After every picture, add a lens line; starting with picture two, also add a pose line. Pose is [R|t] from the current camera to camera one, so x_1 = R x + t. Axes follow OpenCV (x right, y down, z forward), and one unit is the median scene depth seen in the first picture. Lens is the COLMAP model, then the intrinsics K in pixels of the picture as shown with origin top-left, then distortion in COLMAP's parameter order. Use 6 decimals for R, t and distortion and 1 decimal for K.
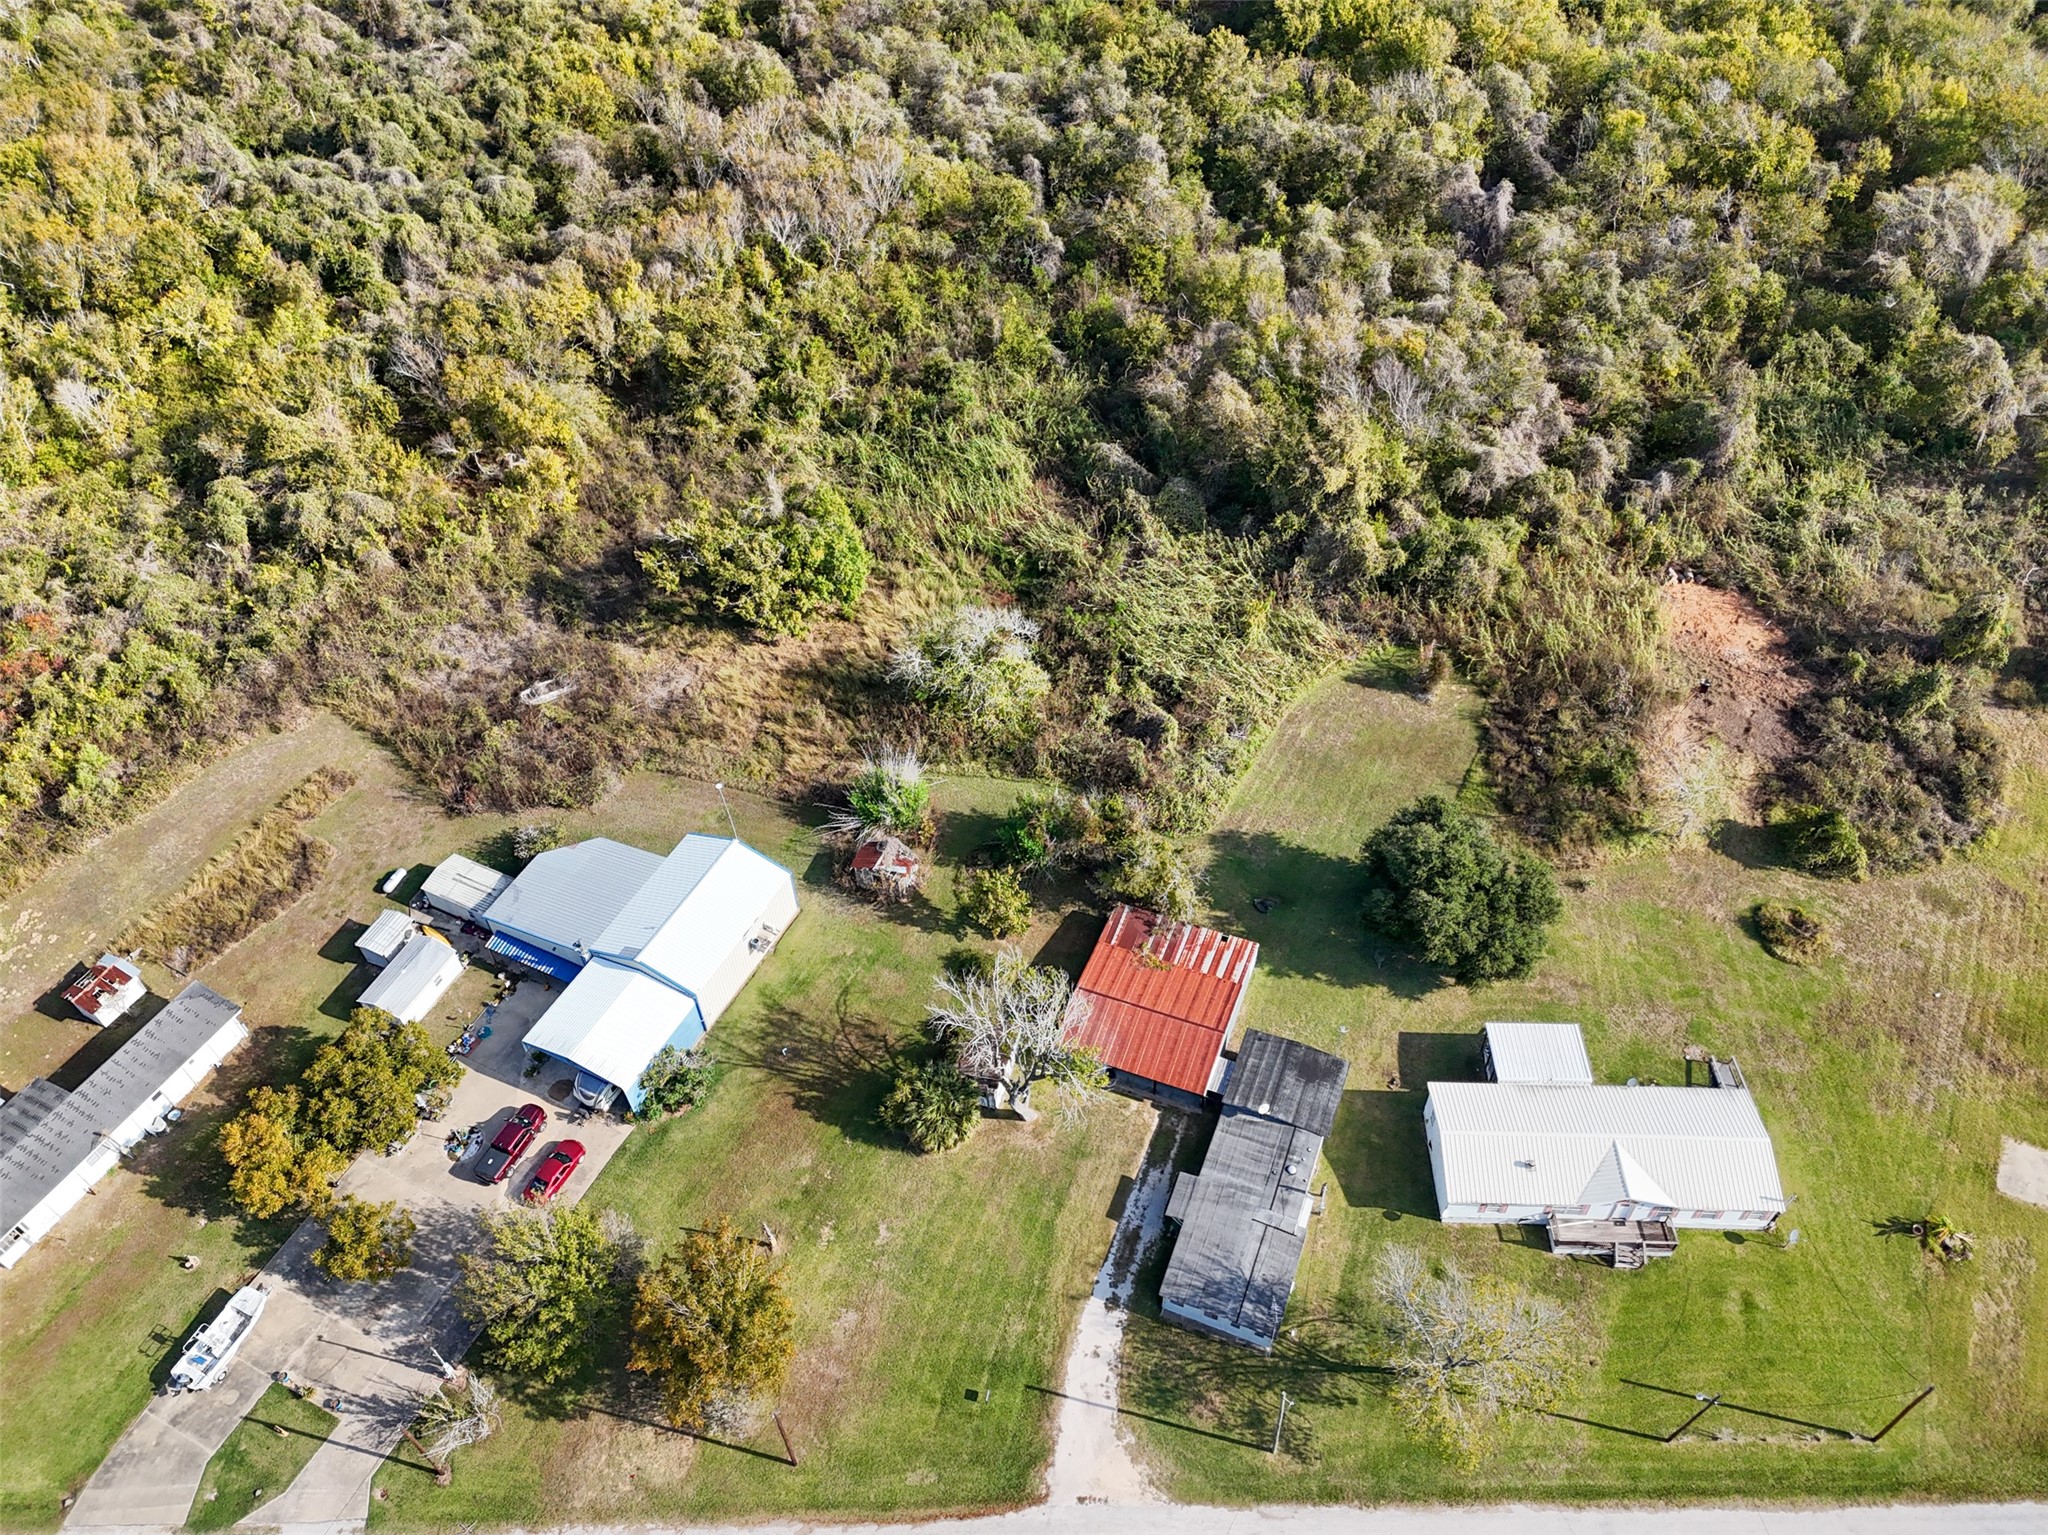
lens RADIAL K [[1506.9, 0, 1032.6], [0, 1506.9, 765.9], [0, 0, 1]] dist [0.076922, -0.070071]
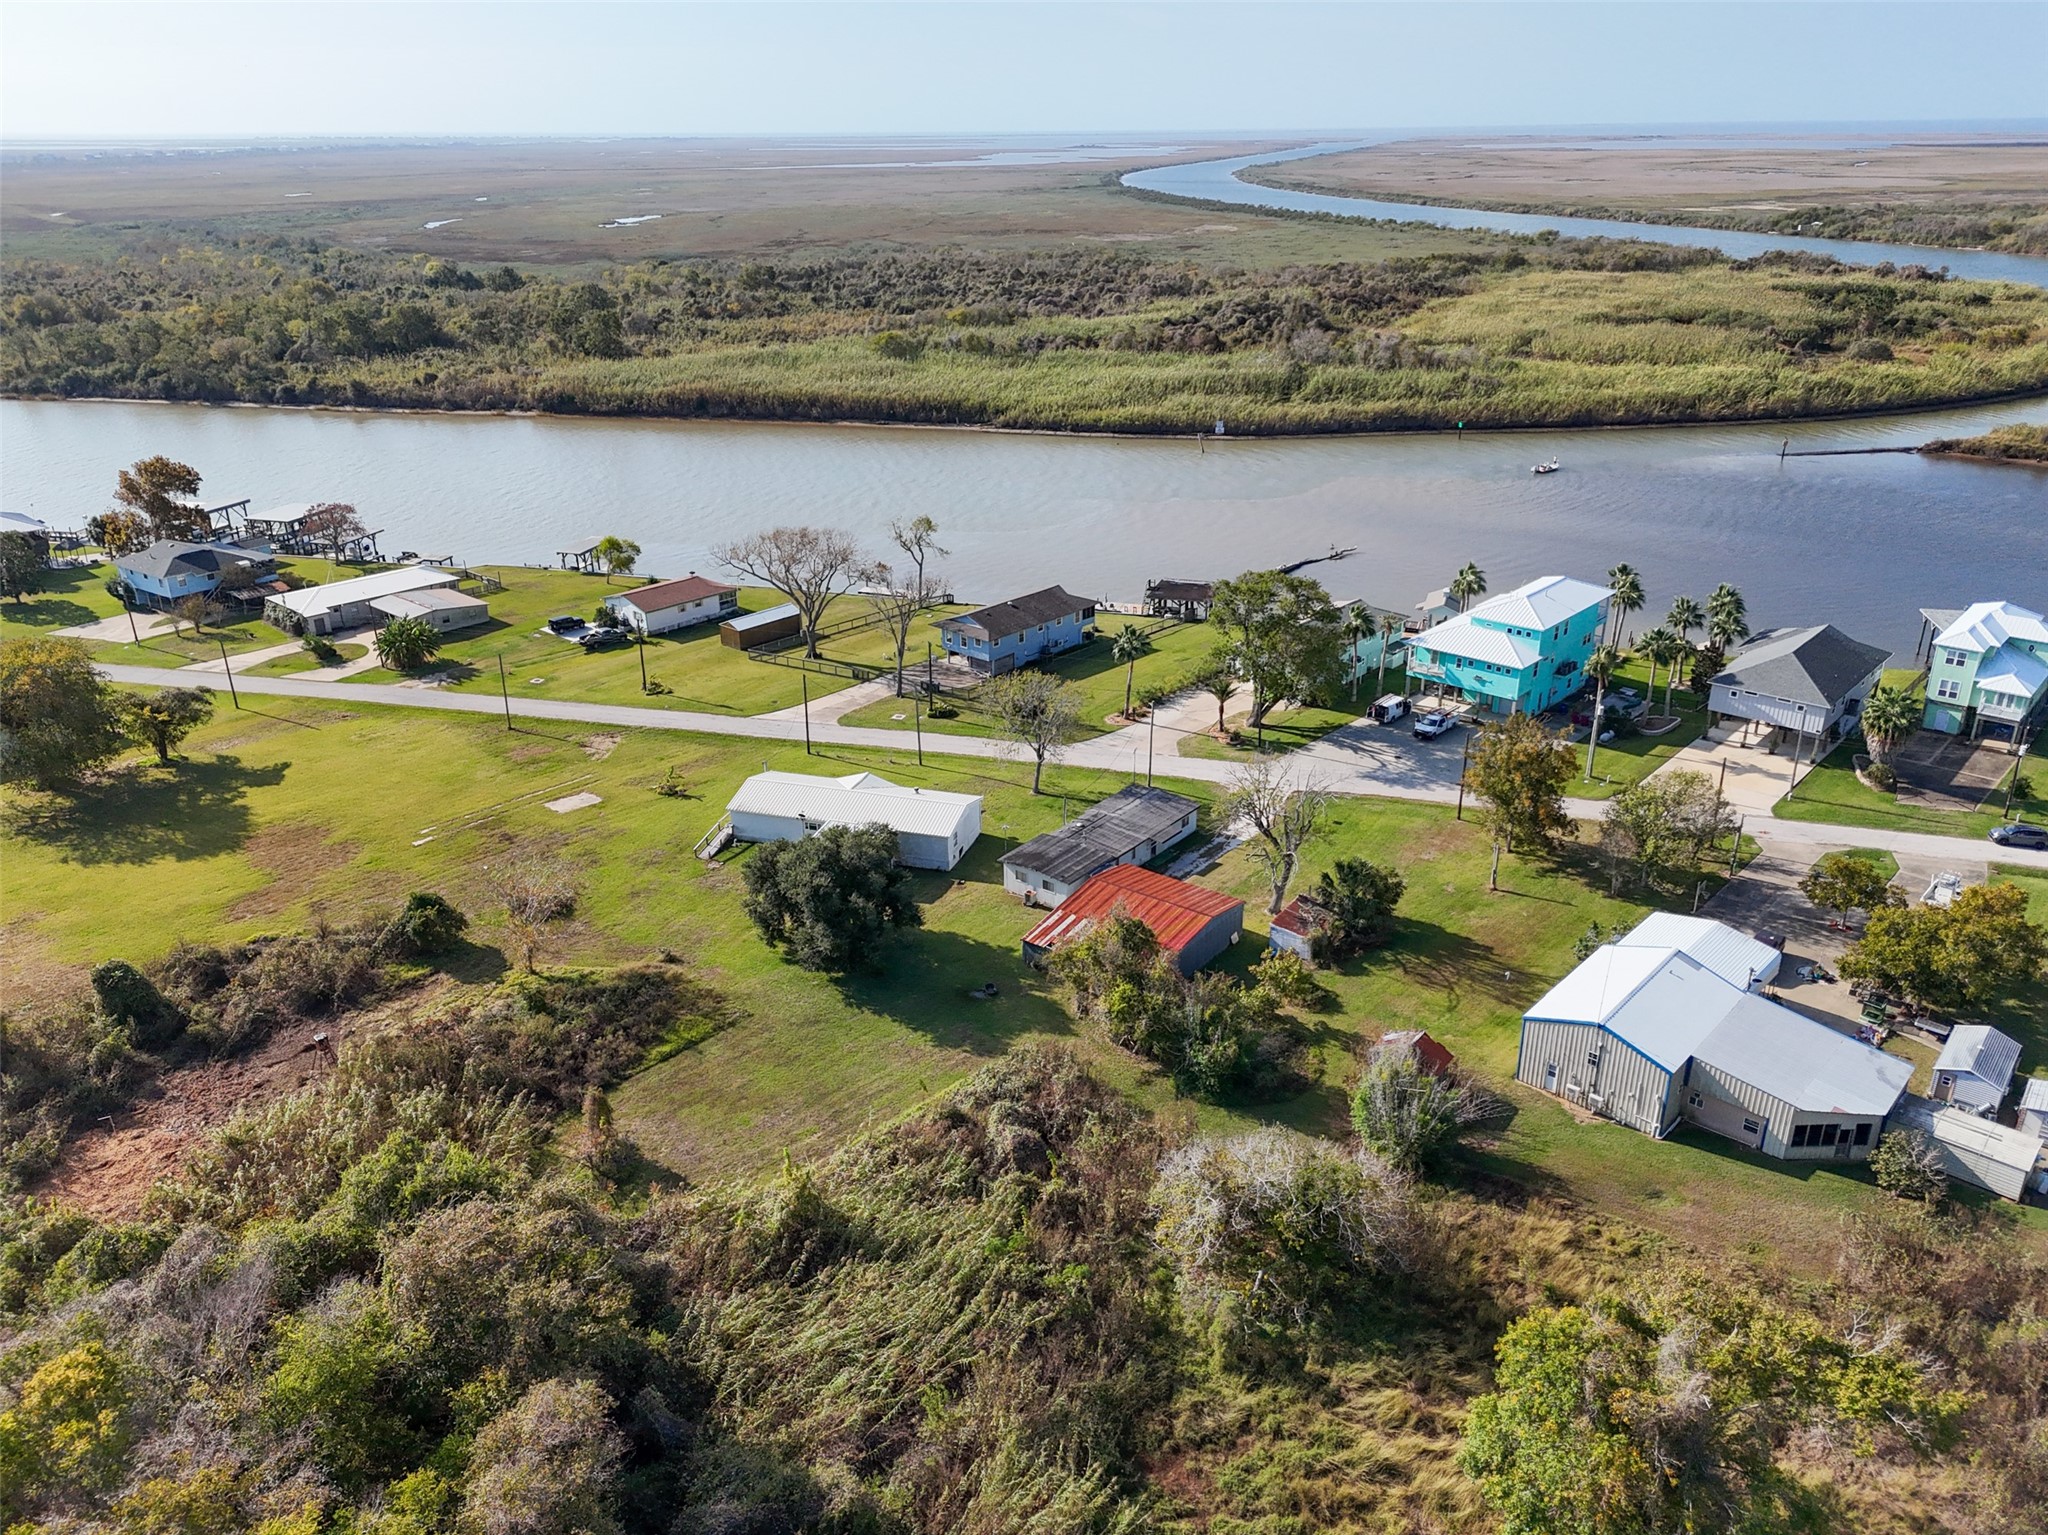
lens RADIAL K [[1506.9, 0, 1032.3], [0, 1506.9, 760.5], [0, 0, 1]] dist [0.076922, -0.070071]
pose [[-0.962007, -0.074554, 0.262647, -0.111830], [0.219896, 0.358612, 0.907217, -0.835778], [-0.161825, 0.930505, -0.328593, 1.227413]]
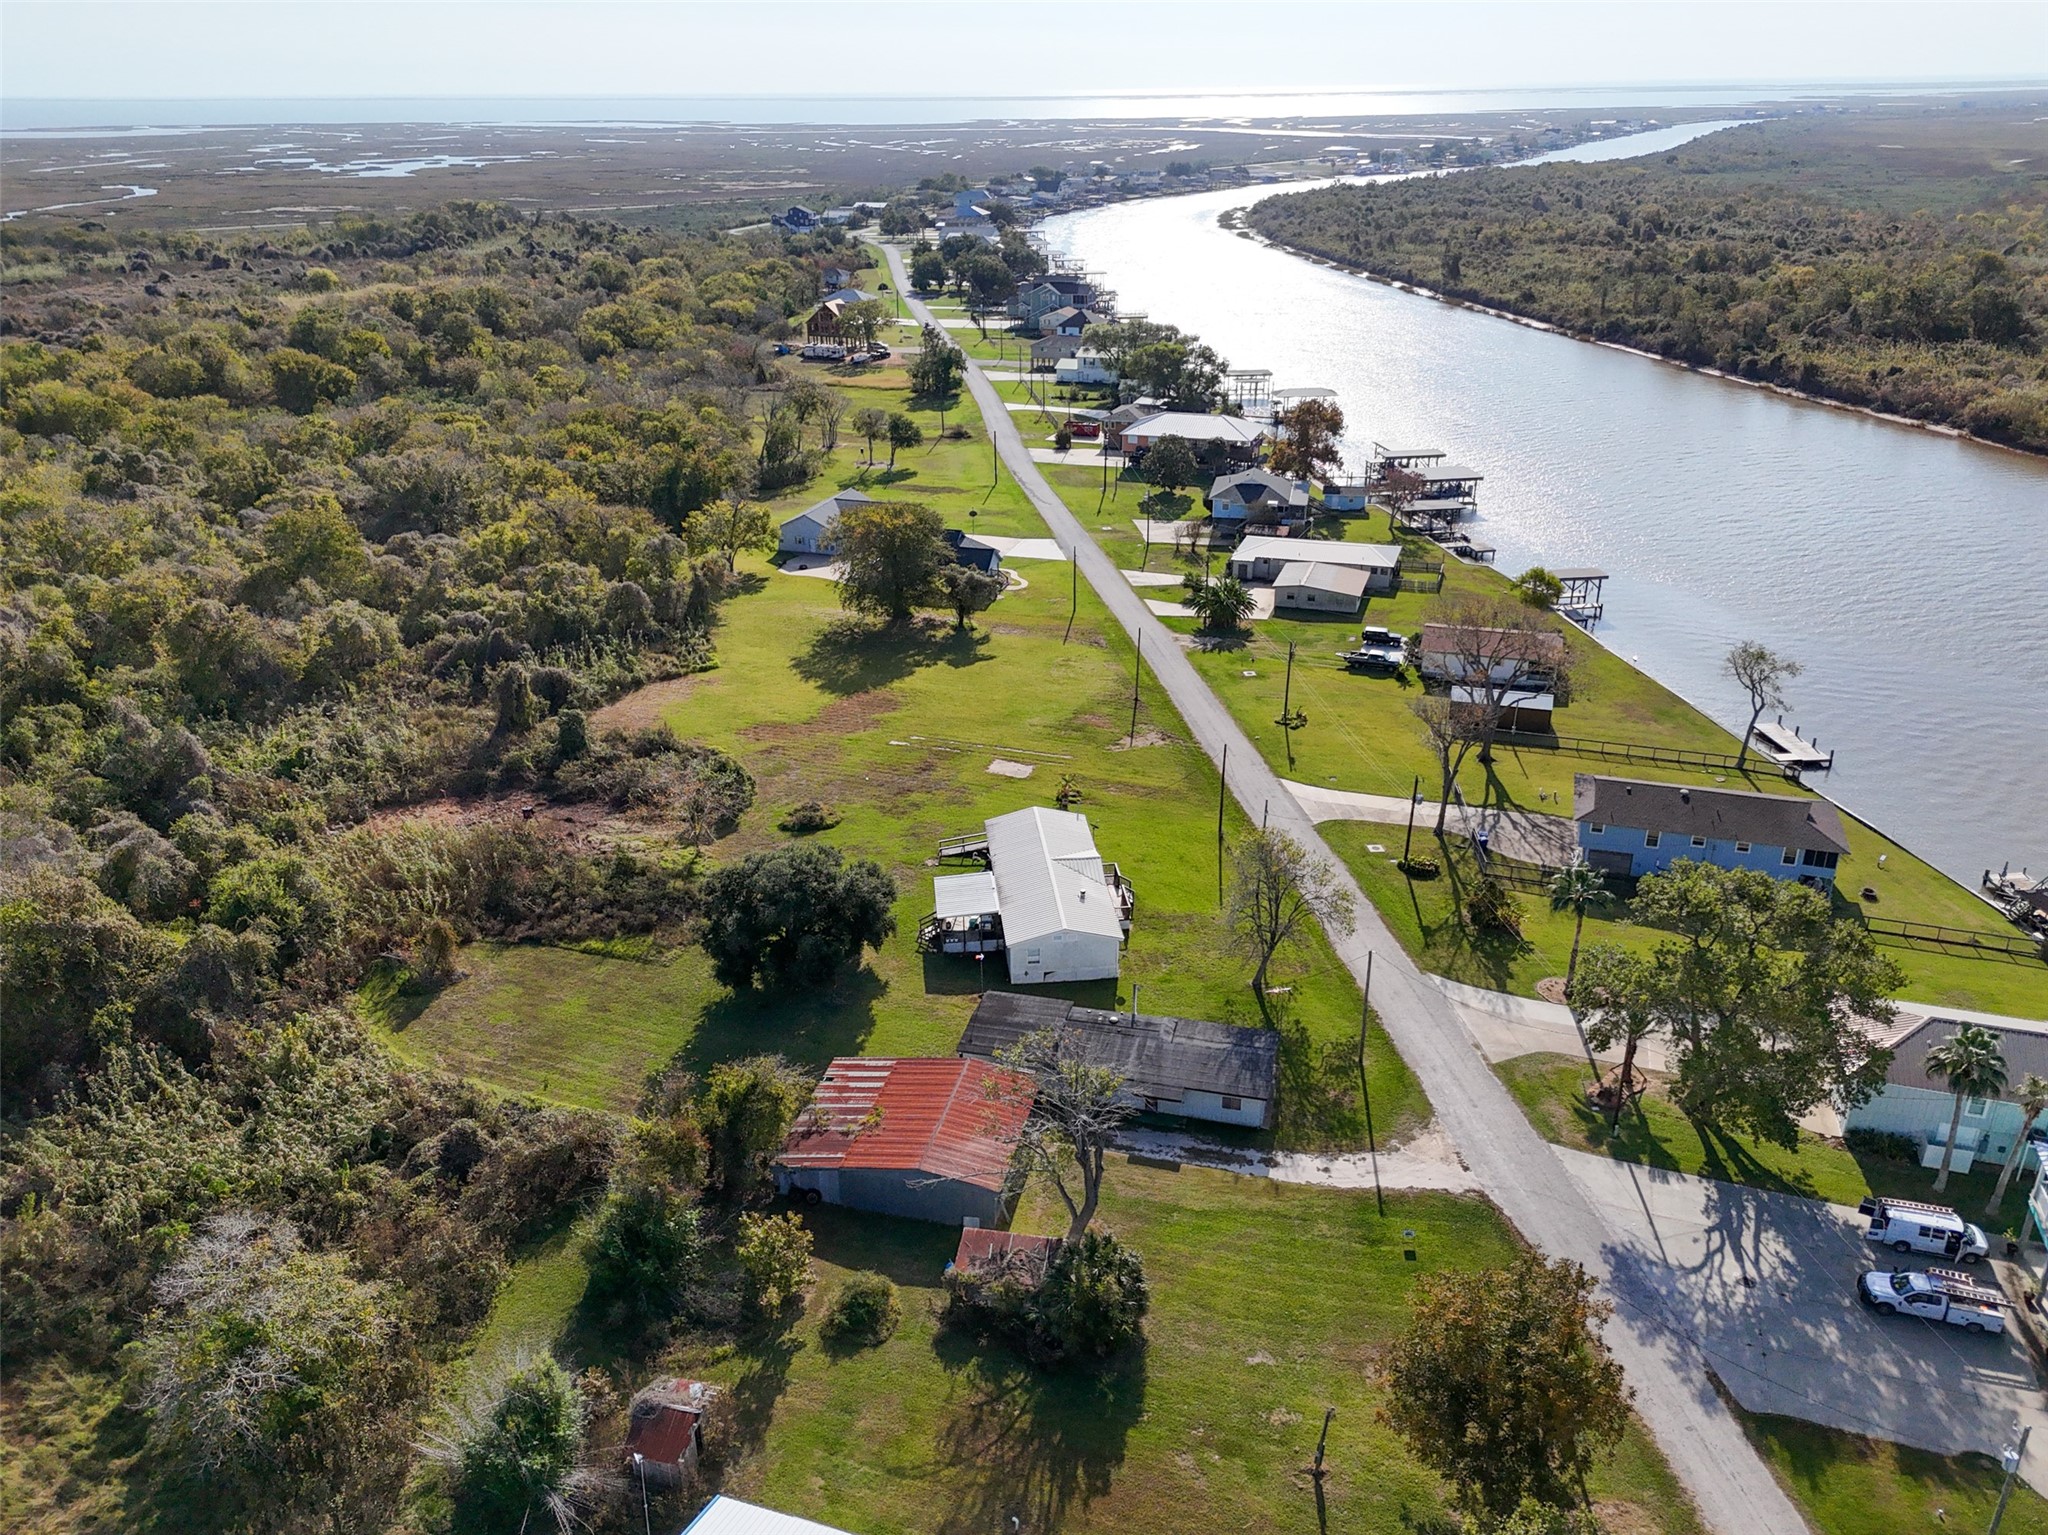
lens RADIAL K [[1506.9, 0, 1029.8], [0, 1506.9, 755.6], [0, 0, 1]] dist [0.076922, -0.070071]
pose [[-0.136120, -0.374836, 0.917044, -0.617407], [0.734363, 0.583141, 0.347359, -0.210840], [-0.664968, 0.720725, 0.195889, 0.628627]]
